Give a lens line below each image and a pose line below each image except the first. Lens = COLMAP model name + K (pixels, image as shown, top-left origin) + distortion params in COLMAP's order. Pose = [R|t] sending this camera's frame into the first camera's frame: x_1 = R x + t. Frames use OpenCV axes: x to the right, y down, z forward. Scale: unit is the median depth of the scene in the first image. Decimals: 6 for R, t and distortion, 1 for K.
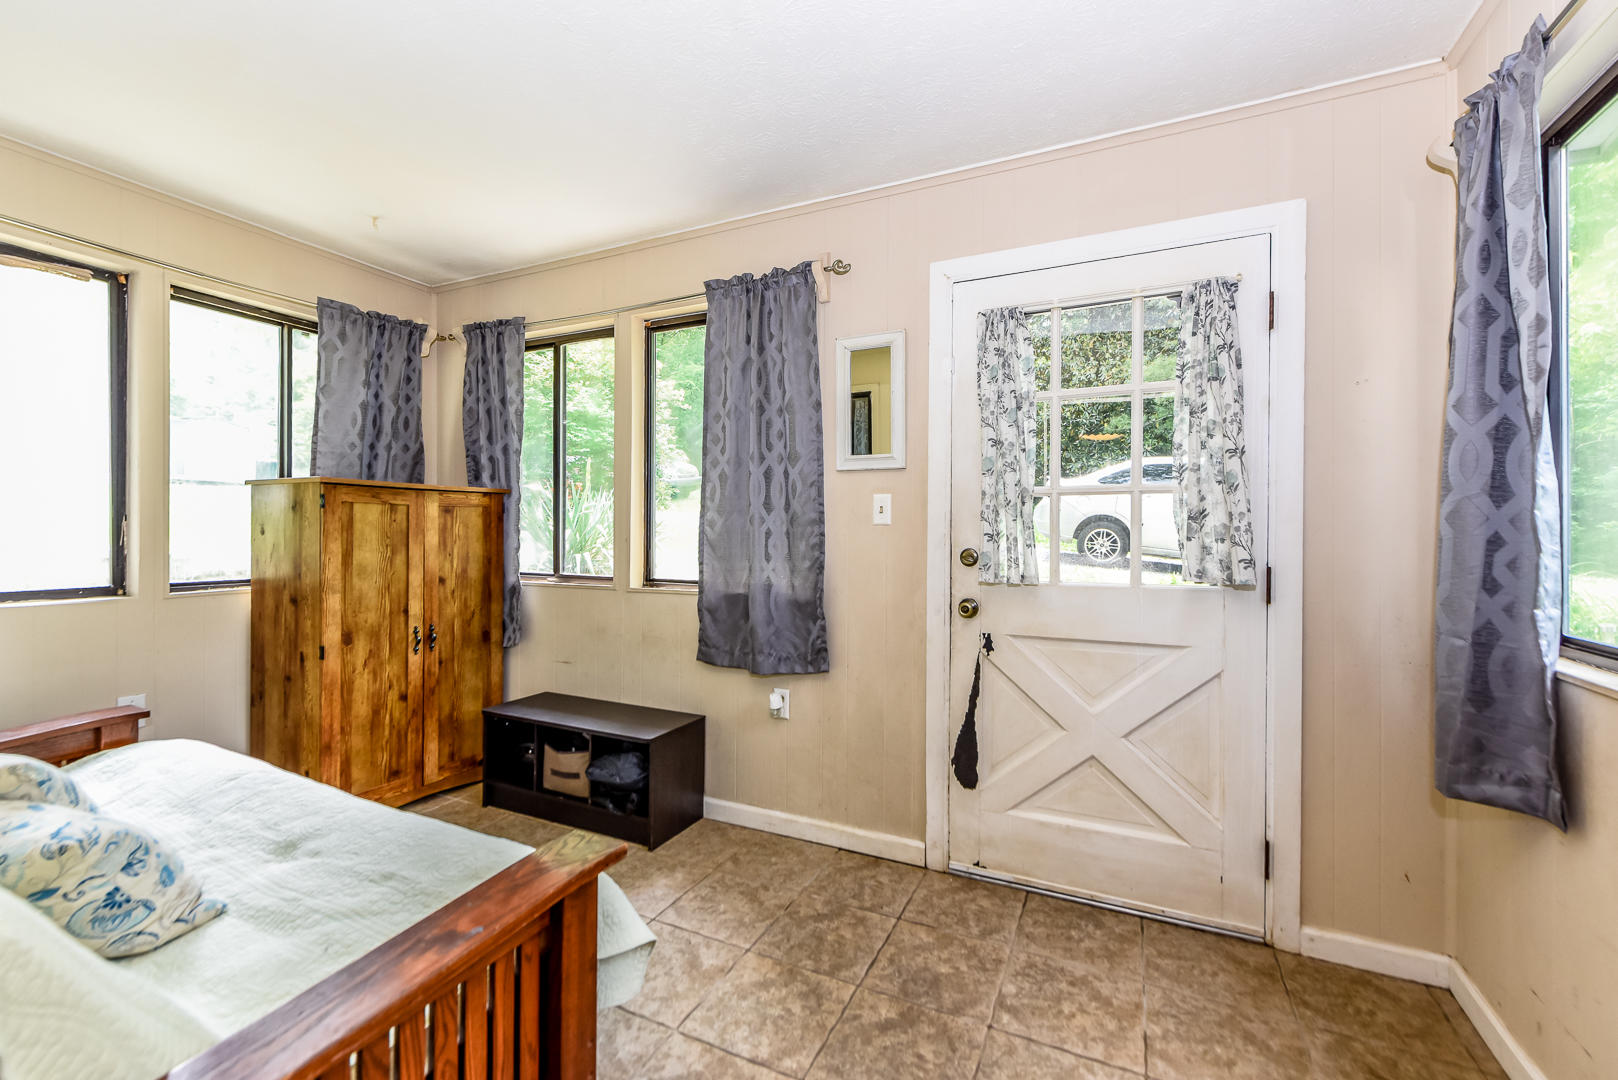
lens RADIAL K [[646.0, 0, 817.0], [0, 646.0, 541.4], [0, 0, 1]] dist [-0.002425, 0.000142]
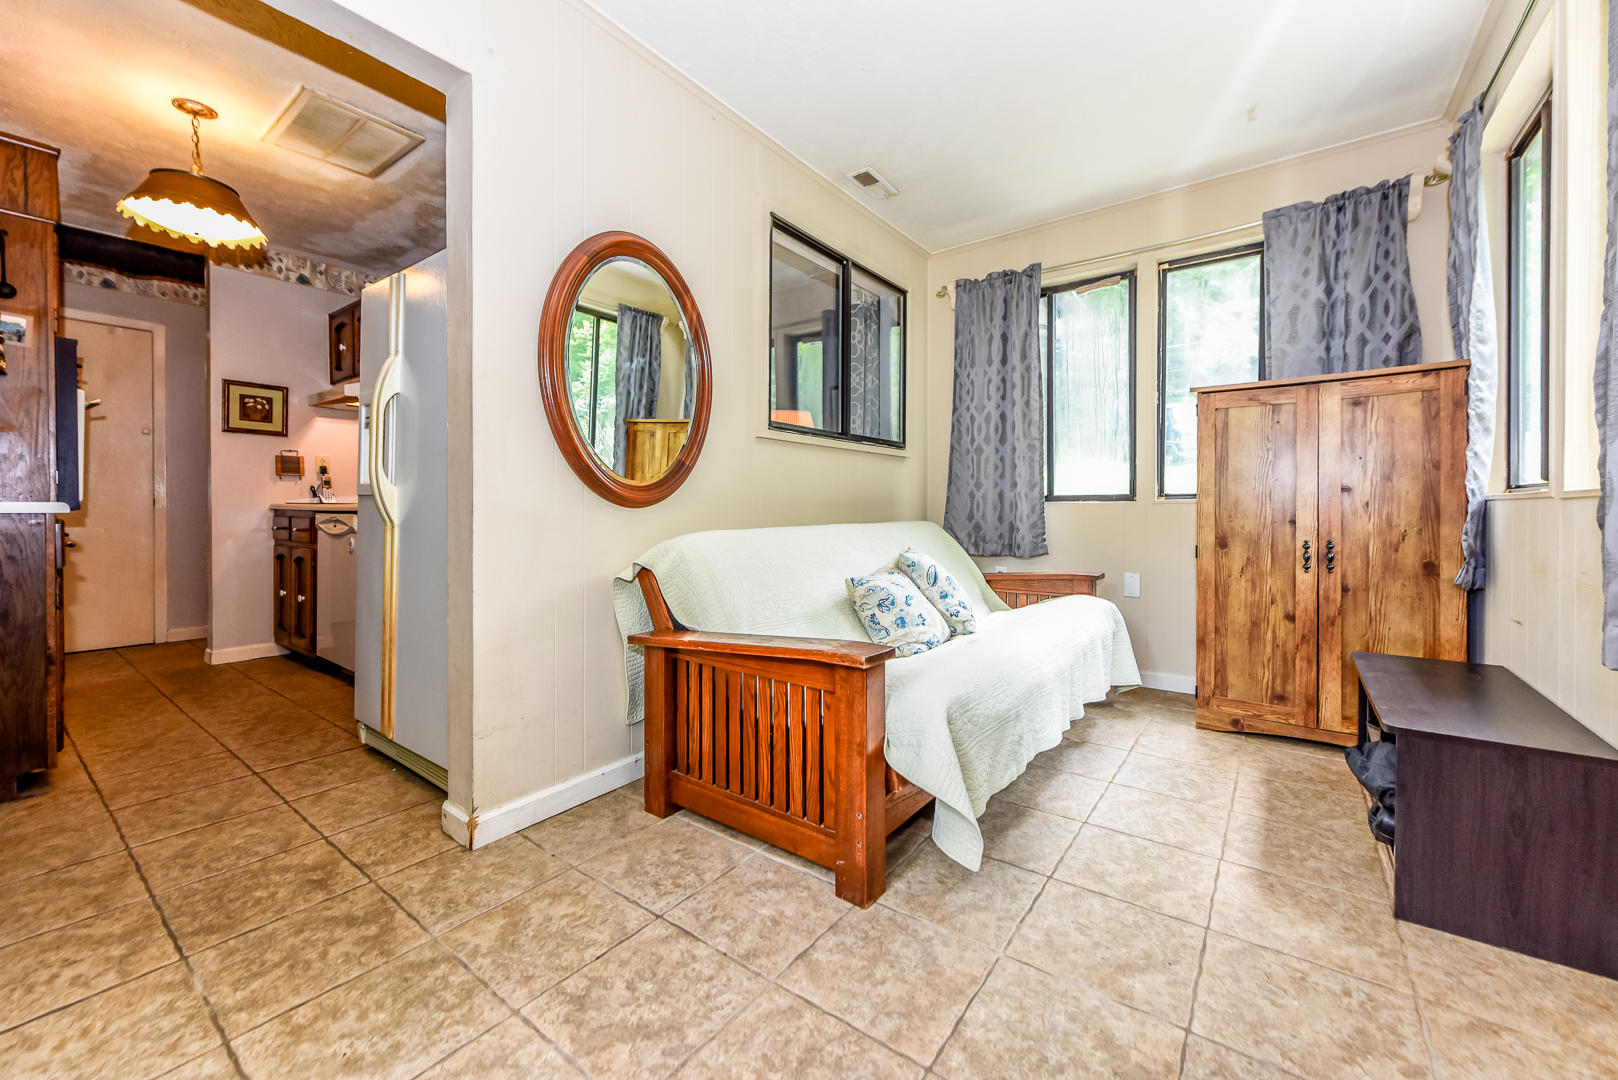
lens RADIAL K [[646.0, 0, 805.5], [0, 646.0, 510.3], [0, 0, 1]] dist [-0.002425, 0.000142]
pose [[-0.192187, -0.001196, -0.981358, 0.376115], [-0.011093, 0.999938, 0.000954, 0.099488], [0.981296, 0.011069, -0.192188, 0.511582]]
